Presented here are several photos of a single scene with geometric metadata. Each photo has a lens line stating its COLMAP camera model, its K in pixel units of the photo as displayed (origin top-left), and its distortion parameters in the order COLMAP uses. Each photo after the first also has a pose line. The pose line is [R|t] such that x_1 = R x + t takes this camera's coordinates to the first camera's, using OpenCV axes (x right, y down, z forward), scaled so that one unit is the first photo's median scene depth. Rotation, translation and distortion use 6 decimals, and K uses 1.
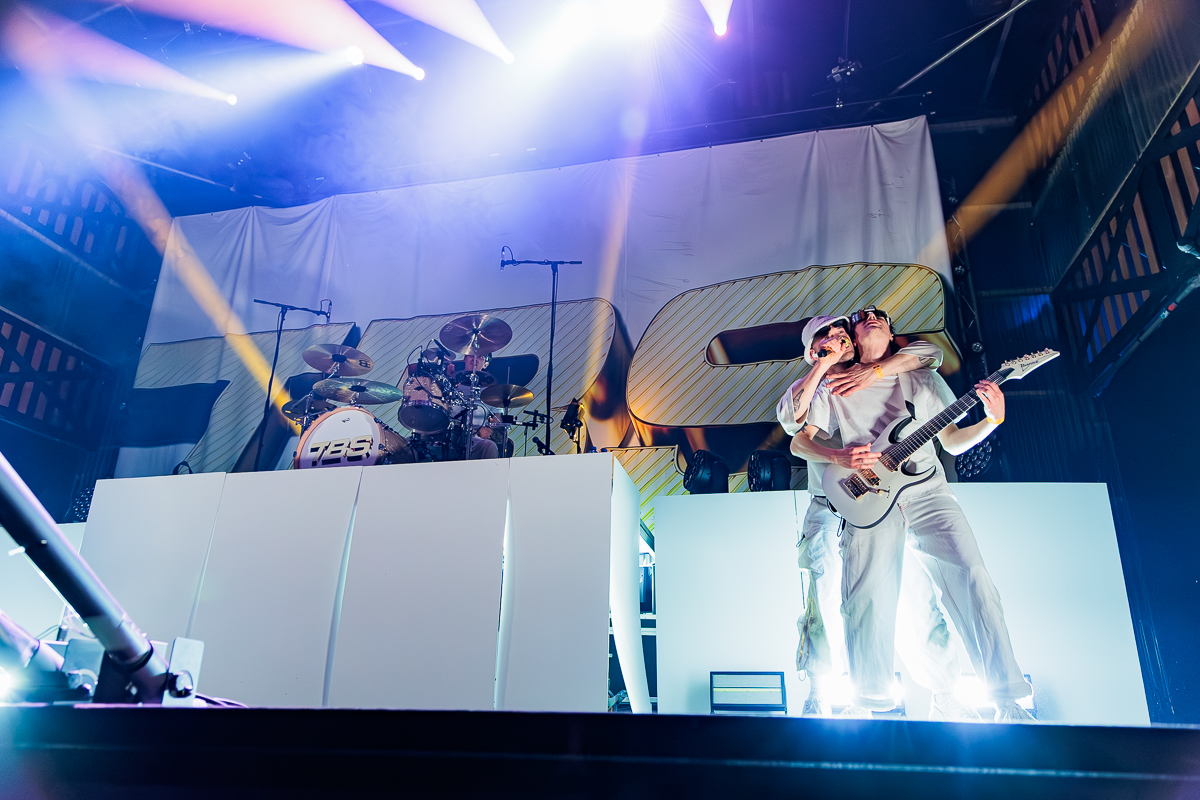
lens RADIAL K [[808.4, 0, 619.5], [0, 808.4, 404.9], [0, 0, 1]] dist [-0.001940, -0.000931]
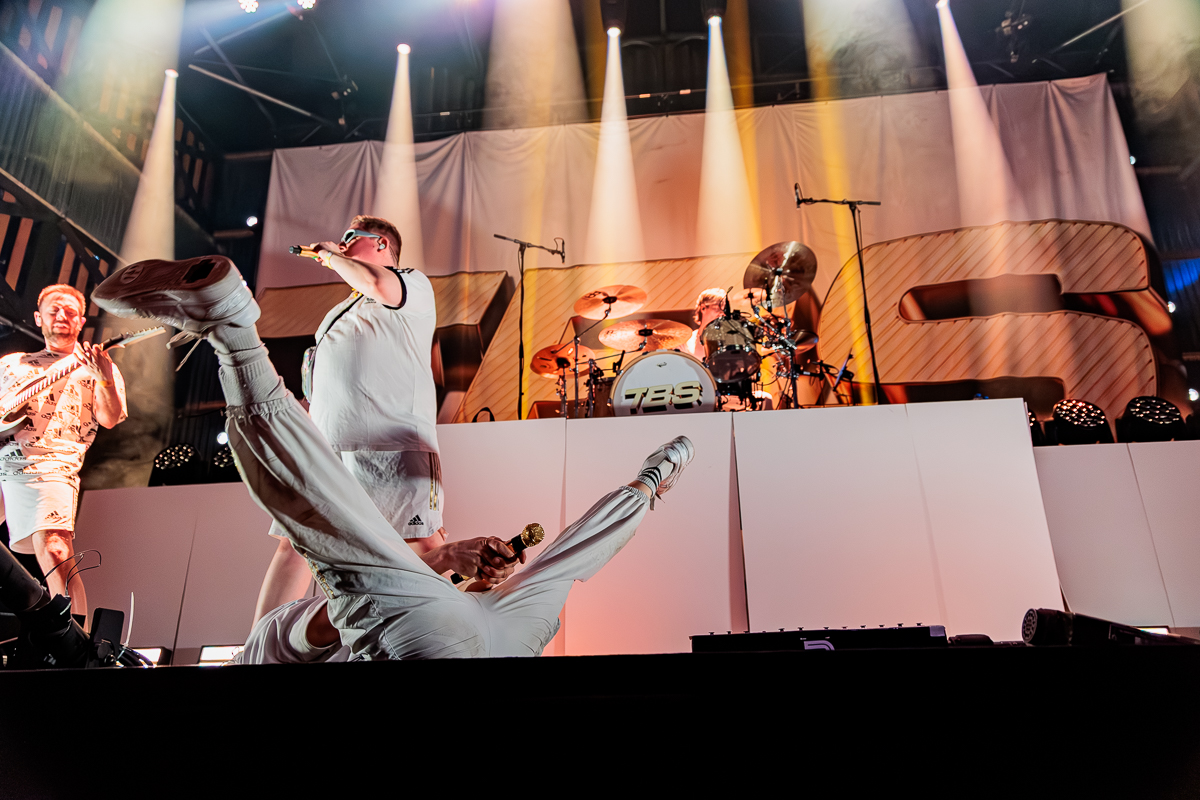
lens RADIAL K [[812.0, 0, 605.4], [0, 812.0, 405.4], [0, 0, 1]] dist [0.004218, -0.001398]
pose [[0.994799, 0.008699, 0.101487, -0.349238], [-0.012111, 0.999380, 0.033051, 0.024772], [-0.101137, -0.034108, 0.994288, 0.059423]]
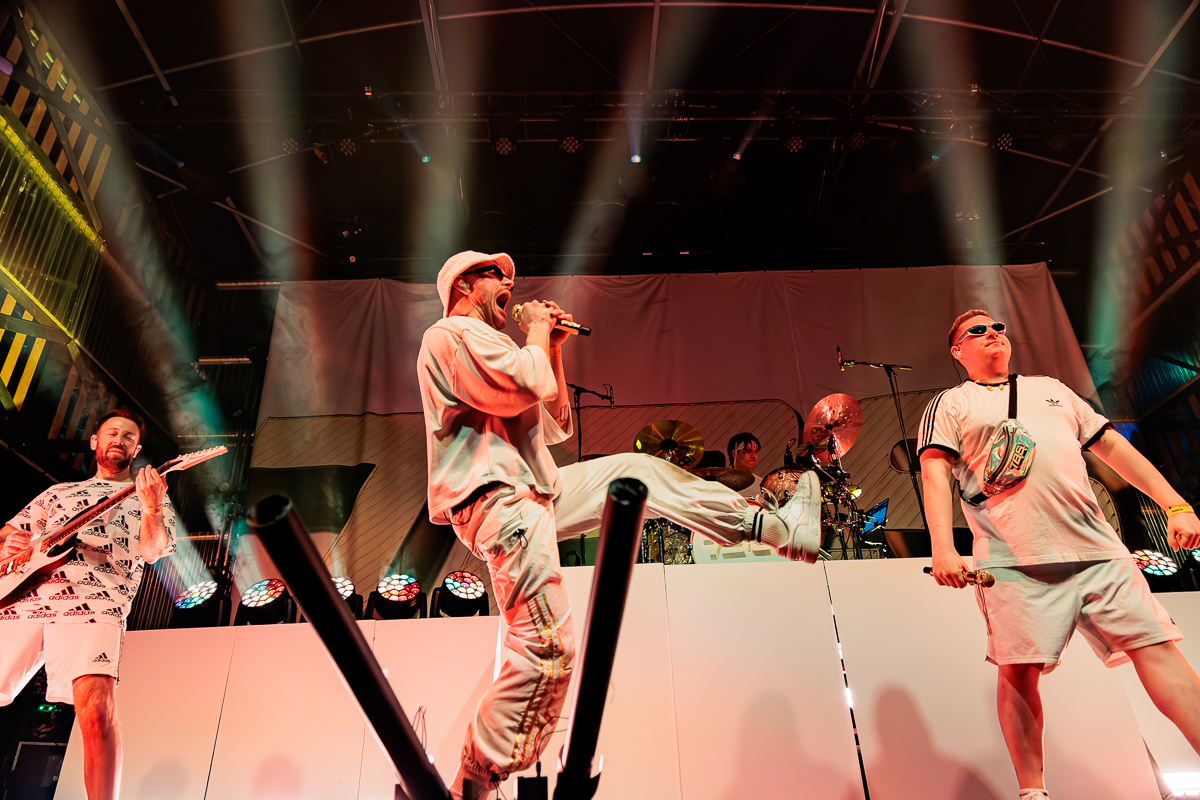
lens RADIAL K [[811.1, 0, 603.4], [0, 811.1, 393.2], [0, 0, 1]] dist [0.001742, 0.002334]
pose [[0.972358, 0.068681, 0.223166, -0.505354], [-0.036179, 0.988535, -0.146594, 0.018684], [-0.230676, 0.134468, 0.963695, 0.061873]]
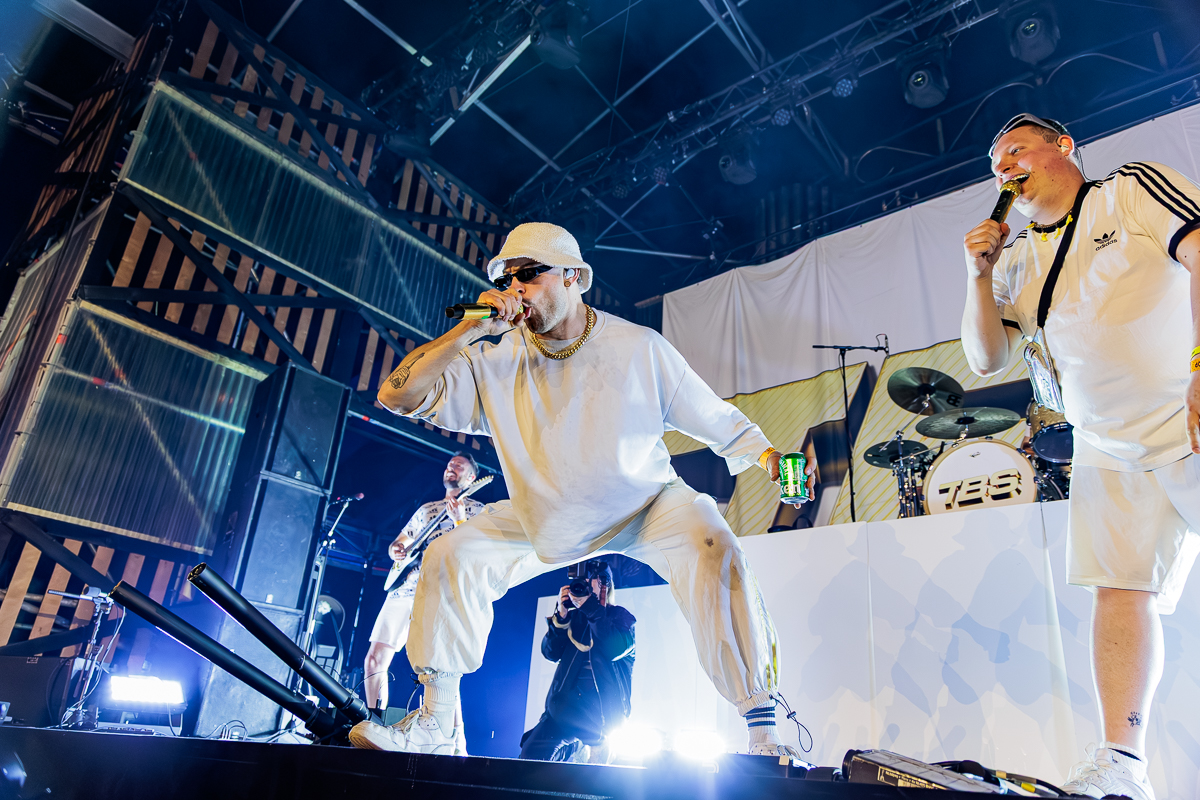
lens RADIAL K [[812.1, 0, 600.0], [0, 812.1, 400.0], [0, 0, 1]] dist [-0.000267, 0.003153]
pose [[0.880959, -0.142535, -0.451216, -0.204327], [0.111412, 0.989226, -0.094964, -0.001364], [0.459891, 0.033389, 0.887348, 0.009061]]
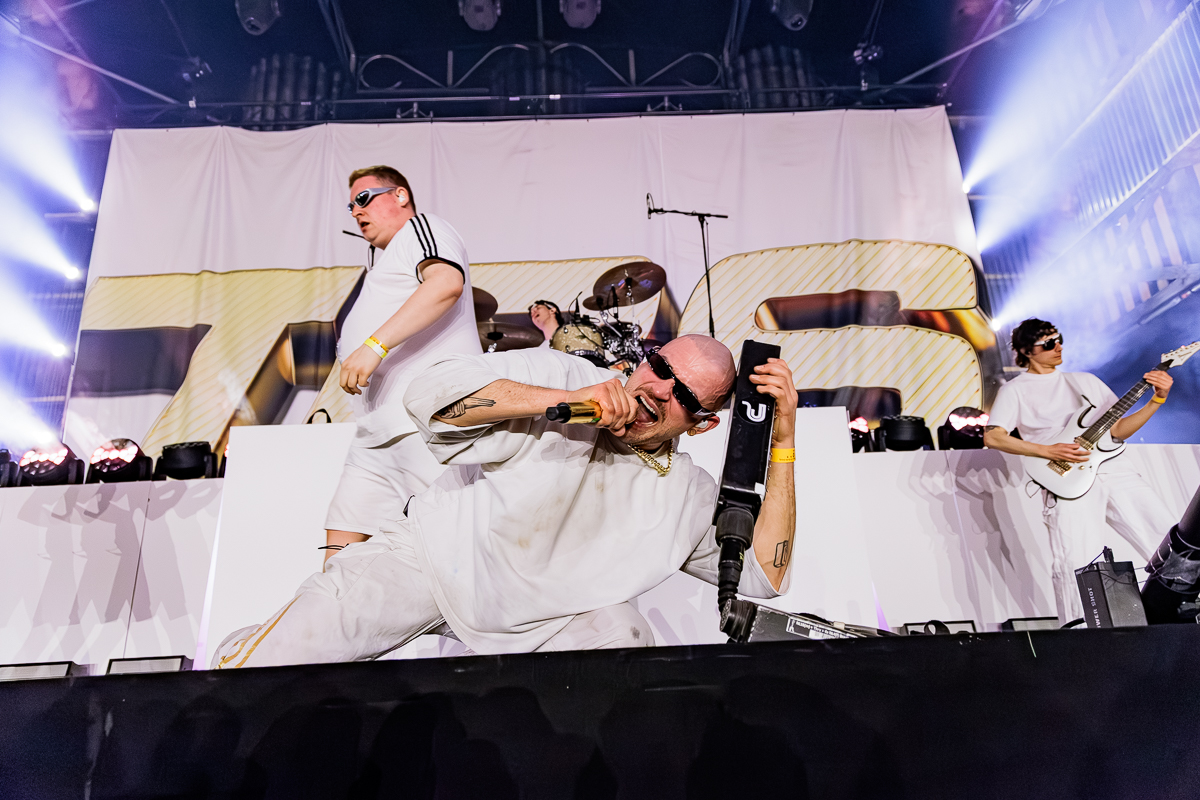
lens RADIAL K [[817.4, 0, 606.3], [0, 817.4, 397.2], [0, 0, 1]] dist [0.000008, -0.000110]
pose [[0.971538, 0.027102, 0.235329, -0.315517], [-0.031905, 0.999353, 0.016628, 0.023123], [-0.234726, -0.023663, 0.971774, 0.050535]]
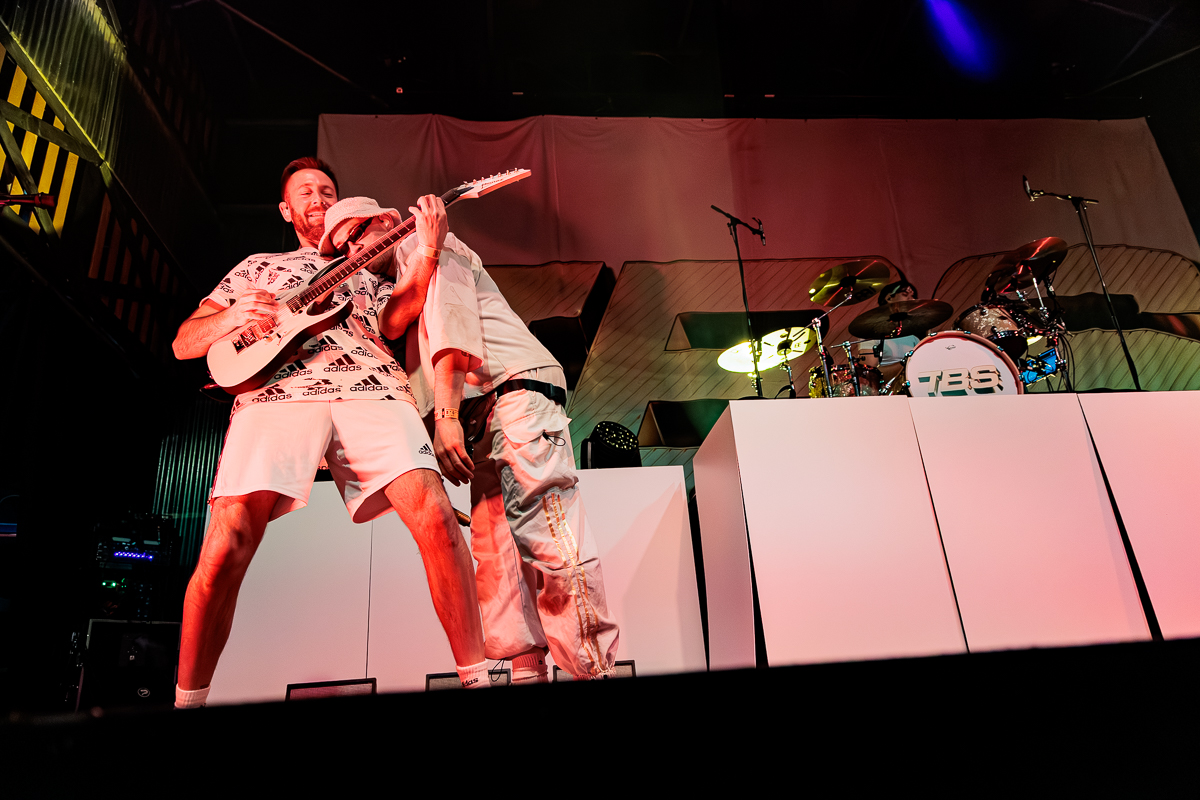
lens RADIAL K [[806.3, 0, 597.6], [0, 806.3, 403.4], [0, 0, 1]] dist [0.004944, 0.000142]
pose [[0.951240, 0.038878, 0.305991, -0.672648], [-0.033759, 0.999188, -0.022004, 0.077240], [-0.306598, 0.010601, 0.951780, 0.210518]]
